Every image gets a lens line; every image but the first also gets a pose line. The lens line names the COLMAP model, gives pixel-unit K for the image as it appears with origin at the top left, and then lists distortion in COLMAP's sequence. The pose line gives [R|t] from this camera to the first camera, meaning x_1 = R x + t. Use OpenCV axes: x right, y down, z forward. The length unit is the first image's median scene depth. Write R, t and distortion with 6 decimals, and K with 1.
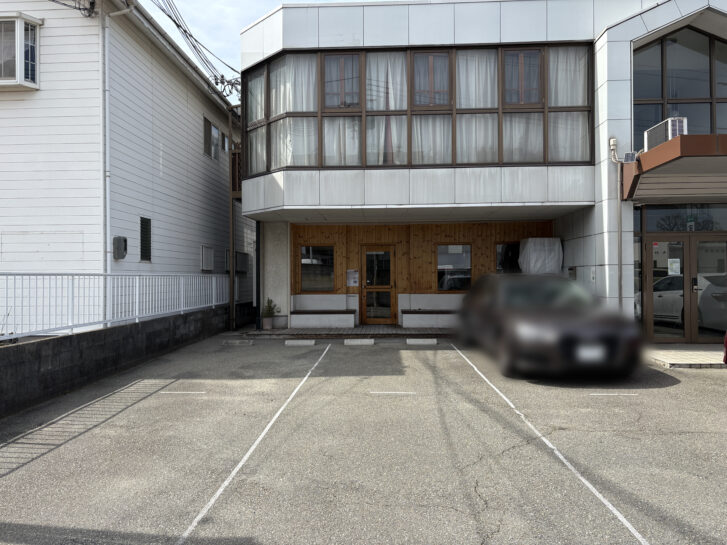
lens RADIAL K [[552.5, 0, 363.5], [0, 552.5, 272.5], [0, 0, 1]] dist [-0.009181, -0.008547]
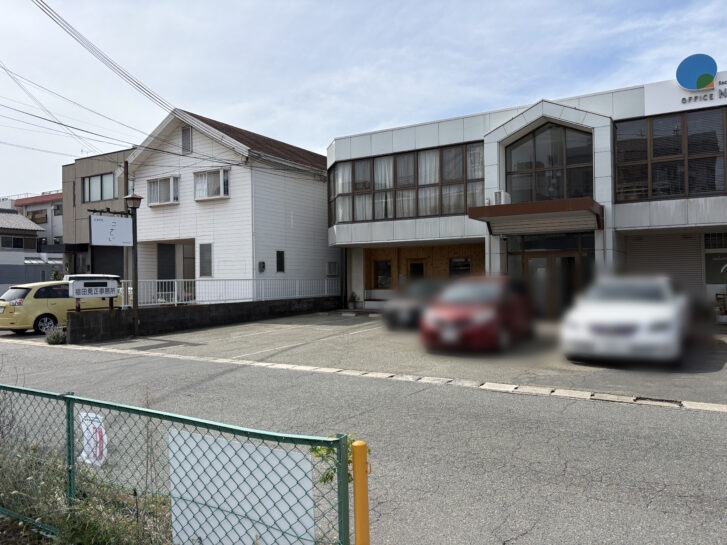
lens RADIAL K [[552.5, 0, 363.5], [0, 552.5, 272.5], [0, 0, 1]] dist [-0.009181, -0.008547]
pose [[0.877384, -0.007606, -0.479728, 0.860382], [0.009423, 0.999955, 0.001379, -0.019522], [0.479696, -0.005730, 0.877416, -0.645201]]
